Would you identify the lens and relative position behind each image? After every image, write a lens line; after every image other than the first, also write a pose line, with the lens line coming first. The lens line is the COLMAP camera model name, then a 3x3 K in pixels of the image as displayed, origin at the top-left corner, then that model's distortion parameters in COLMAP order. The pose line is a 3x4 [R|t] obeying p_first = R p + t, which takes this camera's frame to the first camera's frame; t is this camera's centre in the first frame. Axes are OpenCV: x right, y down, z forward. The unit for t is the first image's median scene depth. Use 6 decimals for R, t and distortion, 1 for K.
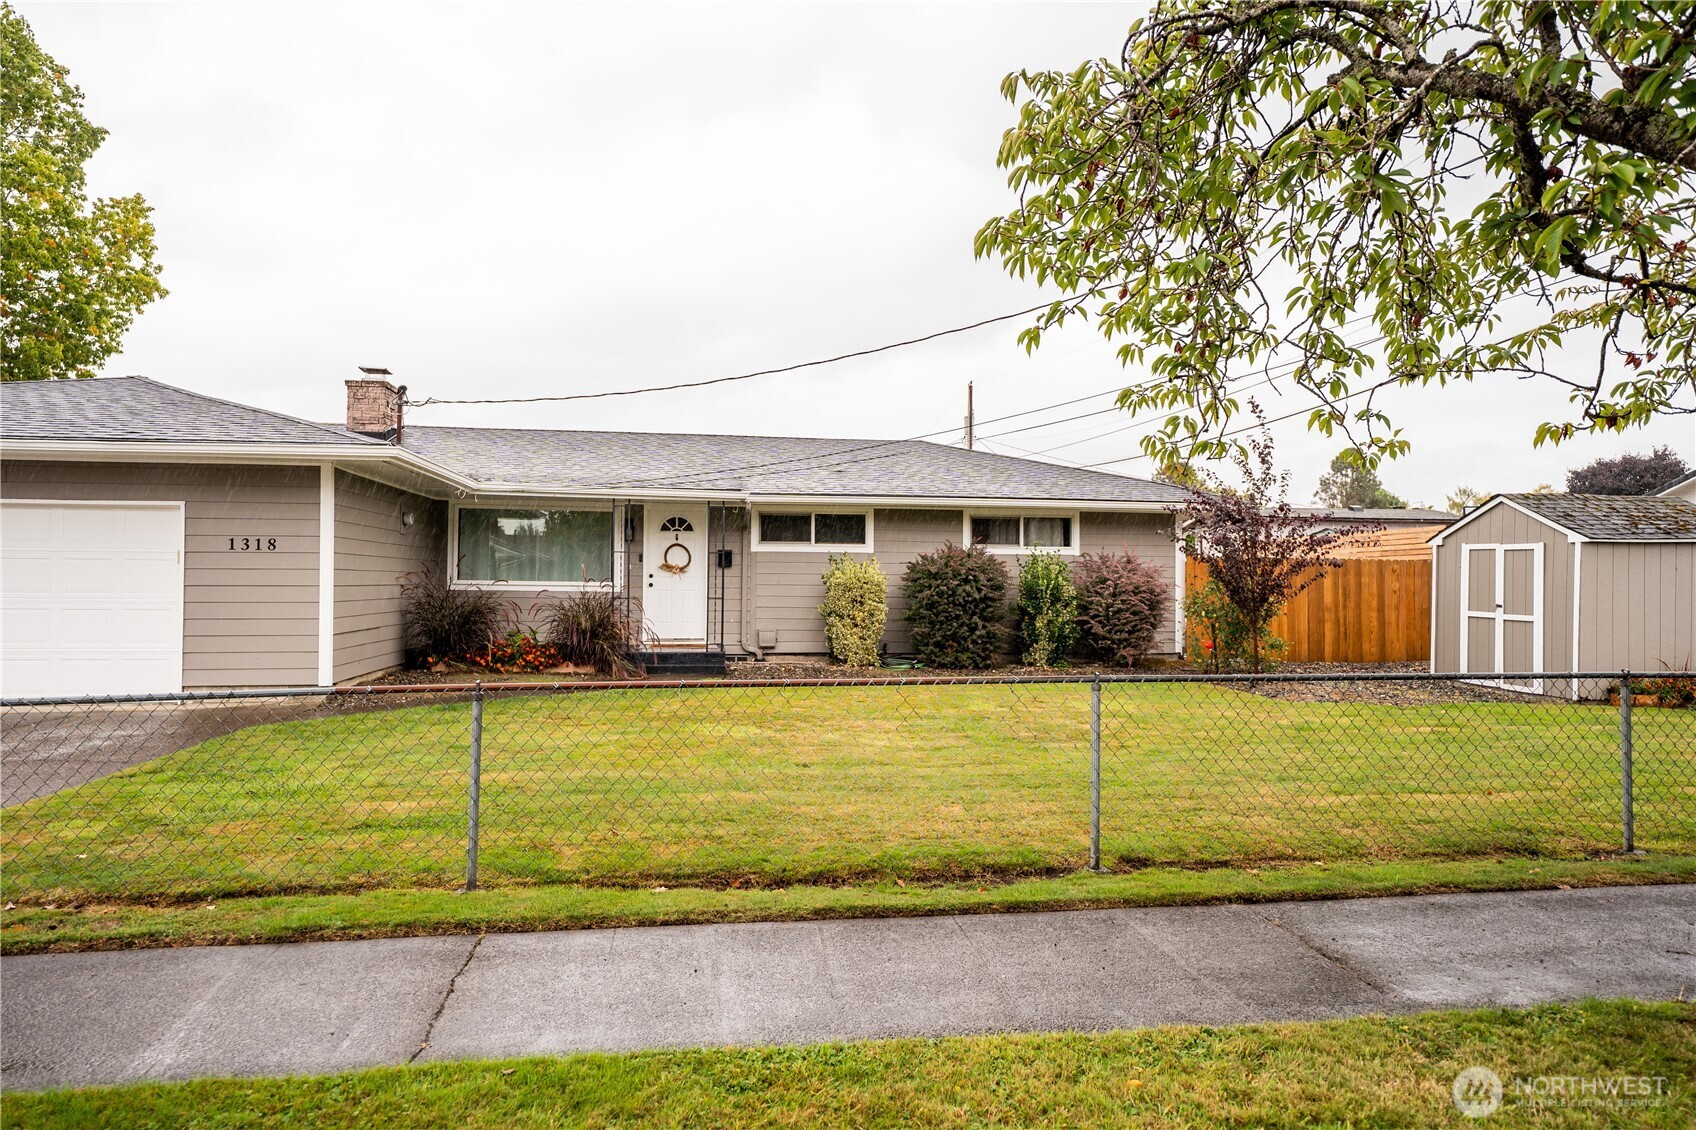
lens RADIAL K [[1103.5, 0, 811.8], [0, 1103.5, 568.1], [0, 0, 1]] dist [0.024970, -0.004137]
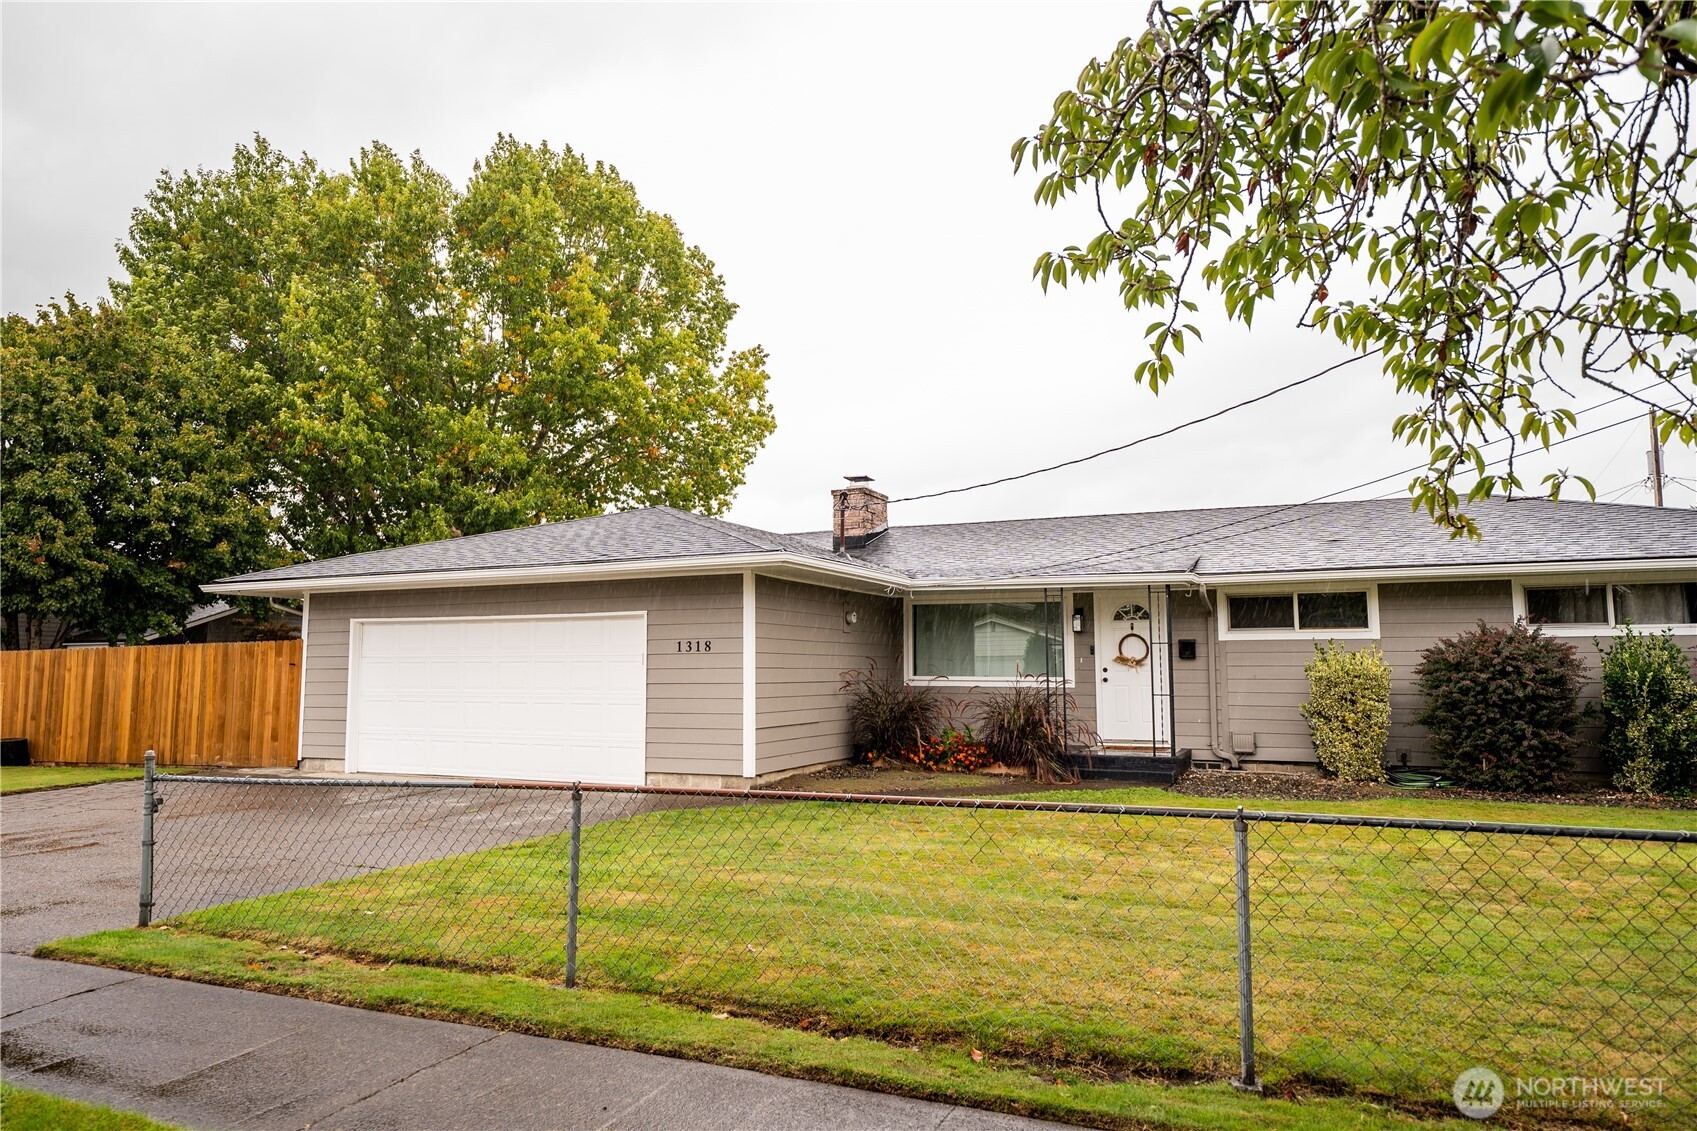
lens RADIAL K [[1137.2, 0, 815.0], [0, 1137.2, 554.8], [0, 0, 1]] dist [0.022117, -0.003518]
pose [[0.833705, -0.065427, -0.548320, 0.412062], [0.015374, 0.995321, -0.095388, -0.003510], [0.551996, 0.071096, 0.830810, 0.182805]]
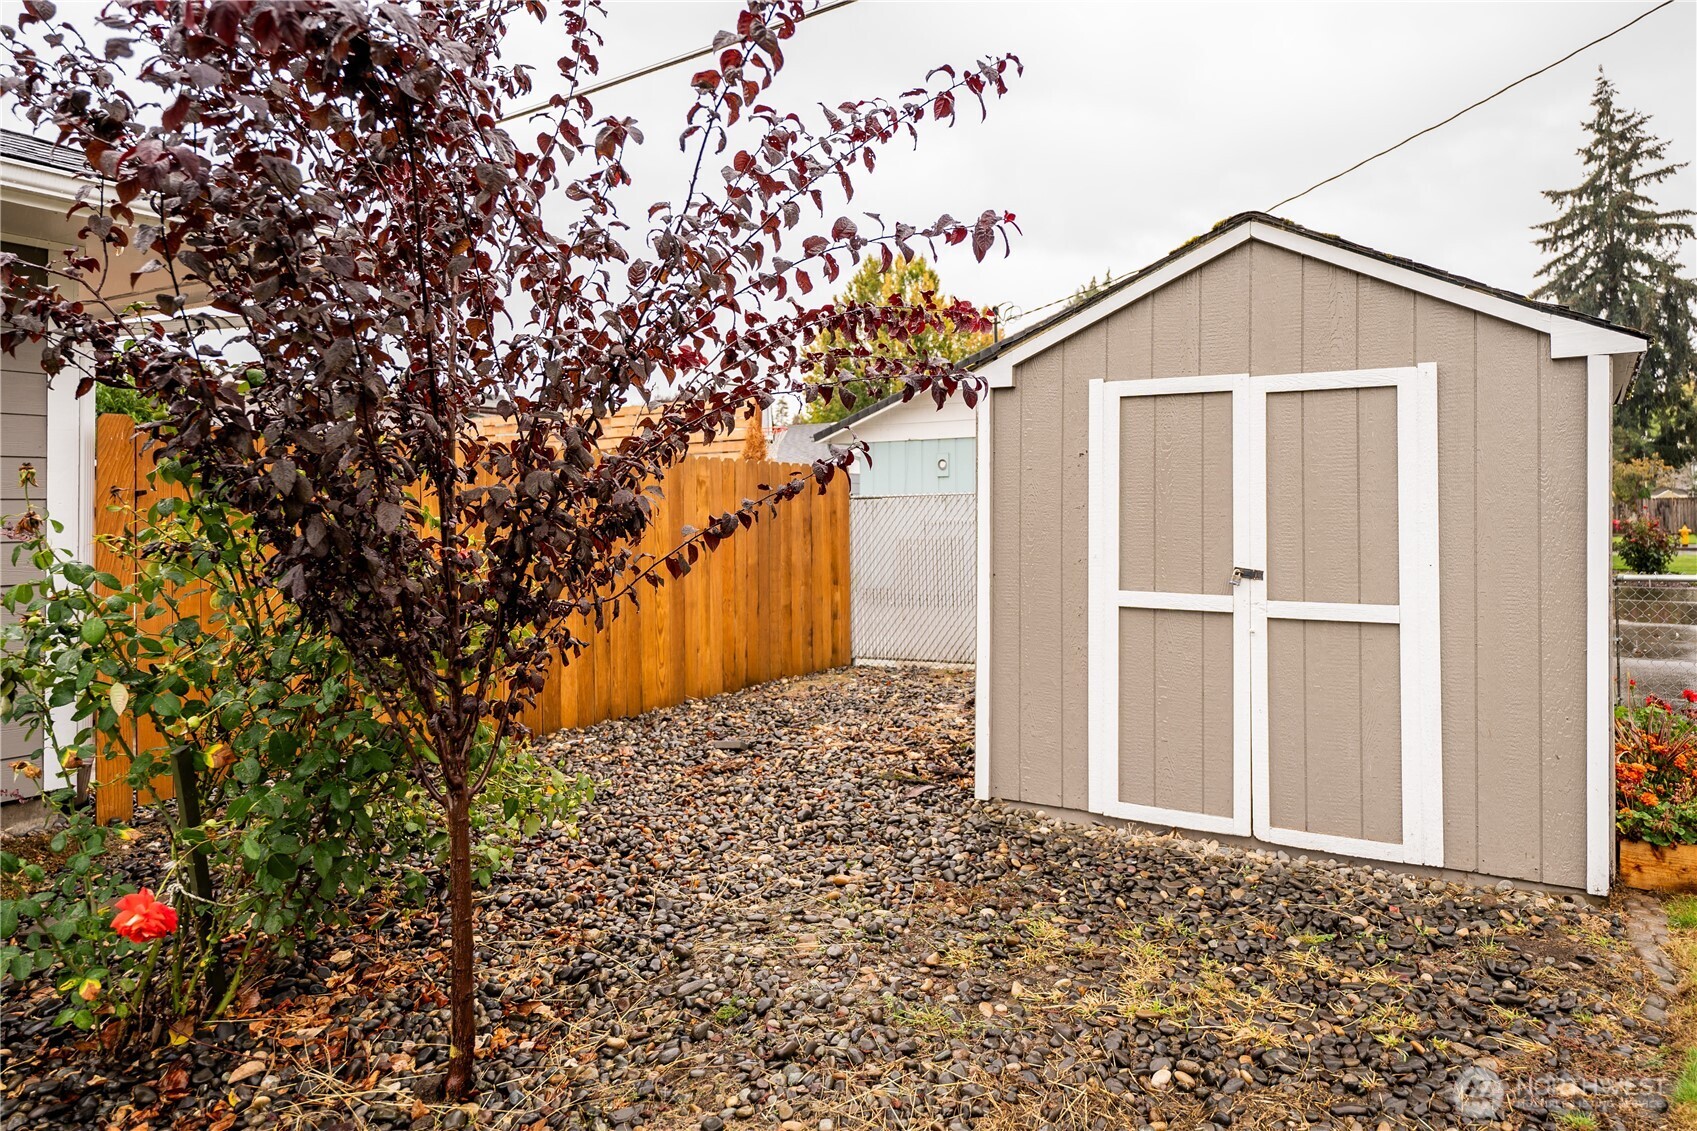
lens RADIAL K [[895.7, 0, 850.0], [0, 895.7, 503.9], [0, 0, 1]] dist [0.000483, 0.000076]
pose [[0.581148, -0.006776, 0.813770, 0.707408], [-0.000971, 0.999959, 0.009020, 0.025016], [-0.813798, -0.006032, 0.581117, 1.913010]]
